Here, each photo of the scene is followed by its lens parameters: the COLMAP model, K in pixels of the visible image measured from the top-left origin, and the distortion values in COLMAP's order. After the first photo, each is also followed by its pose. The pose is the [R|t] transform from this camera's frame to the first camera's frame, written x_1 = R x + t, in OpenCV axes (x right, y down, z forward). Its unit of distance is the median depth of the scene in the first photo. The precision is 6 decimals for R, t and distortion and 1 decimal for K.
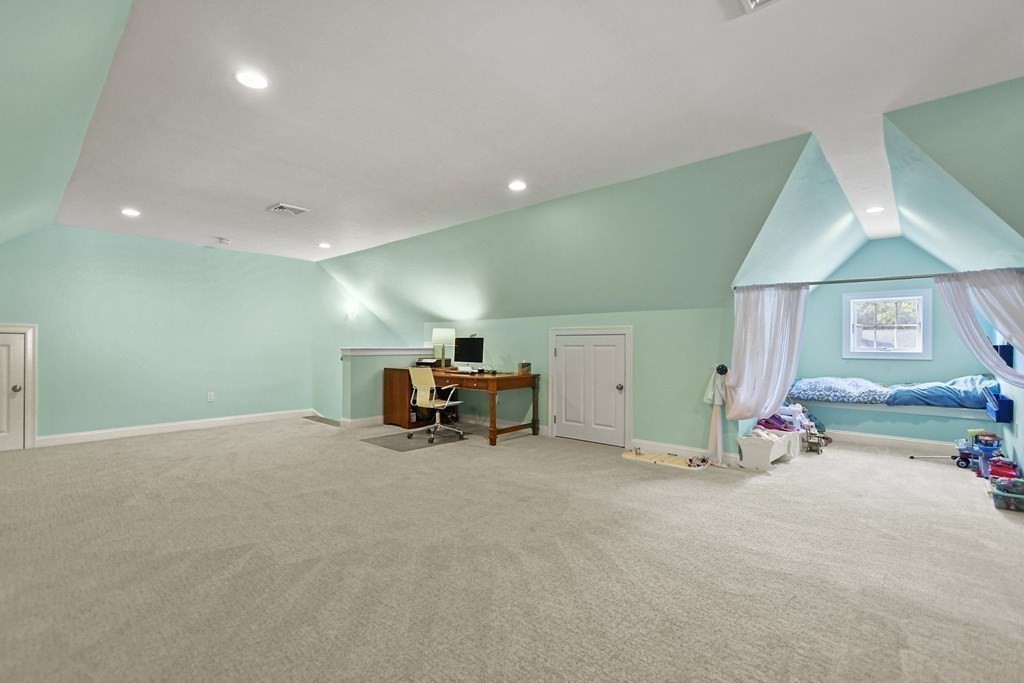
lens RADIAL K [[465.0, 0, 509.1], [0, 465.0, 343.5], [0, 0, 1]] dist [-0.013546, 0.002472]
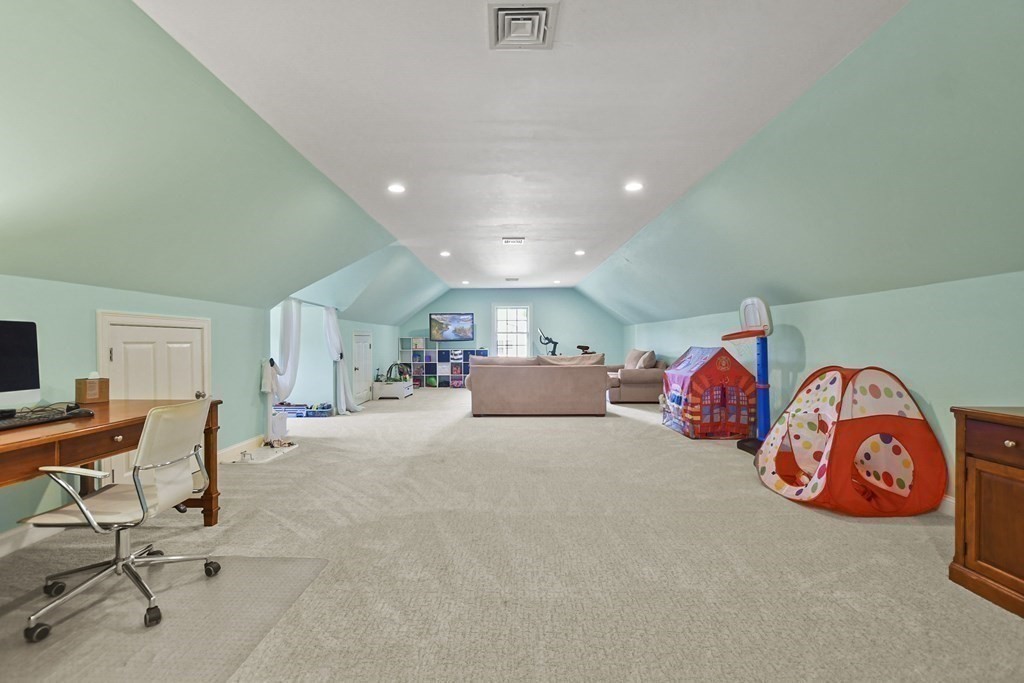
lens RADIAL K [[465.0, 0, 512.1], [0, 465.0, 340.9], [0, 0, 1]] dist [-0.013546, 0.002472]
pose [[-0.689598, 0.000013, 0.724193, -0.691053], [-0.003079, 0.999991, -0.002949, 0.003629], [-0.724186, -0.004263, -0.689591, 1.163116]]
